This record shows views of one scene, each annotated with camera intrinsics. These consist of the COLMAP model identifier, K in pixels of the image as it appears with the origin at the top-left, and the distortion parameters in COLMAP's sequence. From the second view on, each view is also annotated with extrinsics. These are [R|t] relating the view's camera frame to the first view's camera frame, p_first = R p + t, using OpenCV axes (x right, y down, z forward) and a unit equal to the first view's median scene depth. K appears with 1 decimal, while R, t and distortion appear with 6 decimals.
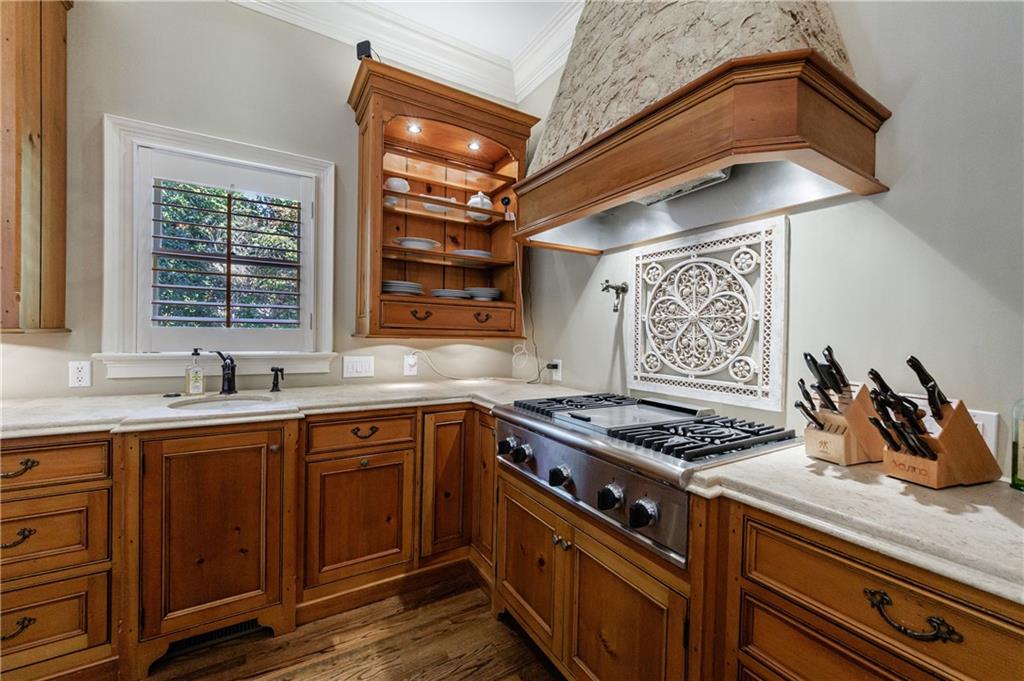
lens RADIAL K [[406.4, 0, 512.4], [0, 406.4, 337.0], [0, 0, 1]] dist [0.001342, -0.000469]
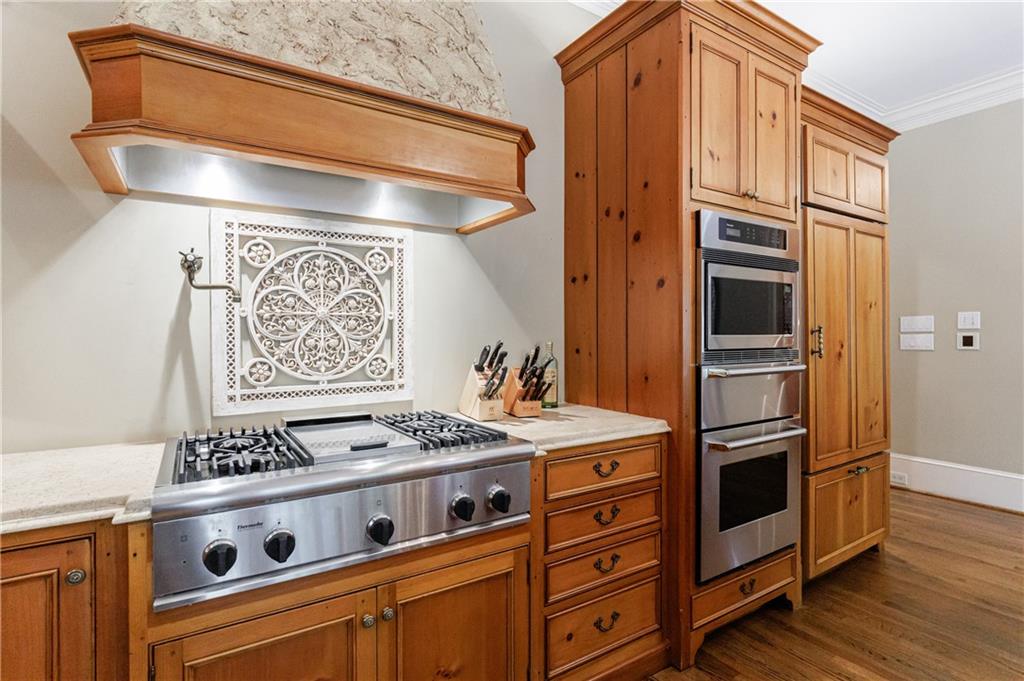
lens RADIAL K [[505.2, 0, 507.7], [0, 505.2, 337.0], [0, 0, 1]] dist [0.008307, -0.004054]
pose [[-0.023205, -0.024997, 0.999418, -0.651164], [0.013502, 0.999588, 0.025314, -0.022354], [-0.999640, 0.014082, -0.022858, 0.635897]]
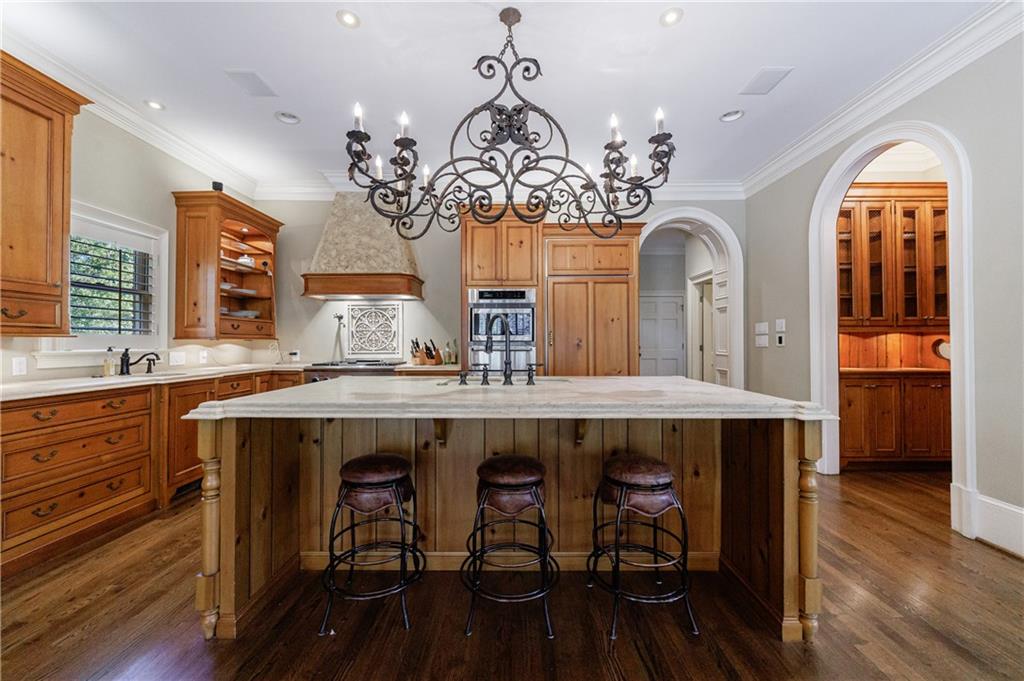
lens RADIAL K [[406.4, 0, 506.8], [0, 406.4, 342.8], [0, 0, 1]] dist [0.001342, -0.000469]
pose [[0.536104, -0.020482, 0.843903, -1.493228], [0.021270, 0.999716, 0.010752, 0.032503], [-0.843884, 0.012186, 0.536387, -1.350149]]
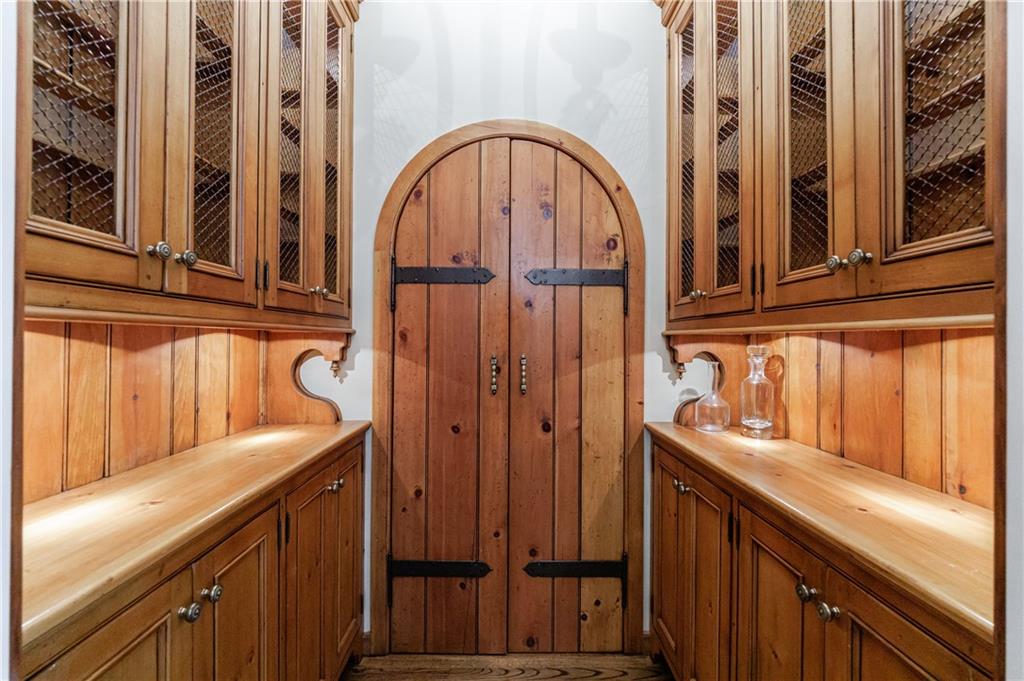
lens RADIAL K [[430.2, 0, 518.5], [0, 430.2, 338.1], [0, 0, 1]] dist [-0.002725, -0.000331]
pose [[-0.849398, -0.026093, 0.527107, 0.825147], [-0.020688, 0.999656, 0.016148, 0.037880], [-0.527347, 0.002812, -0.849645, -1.609451]]
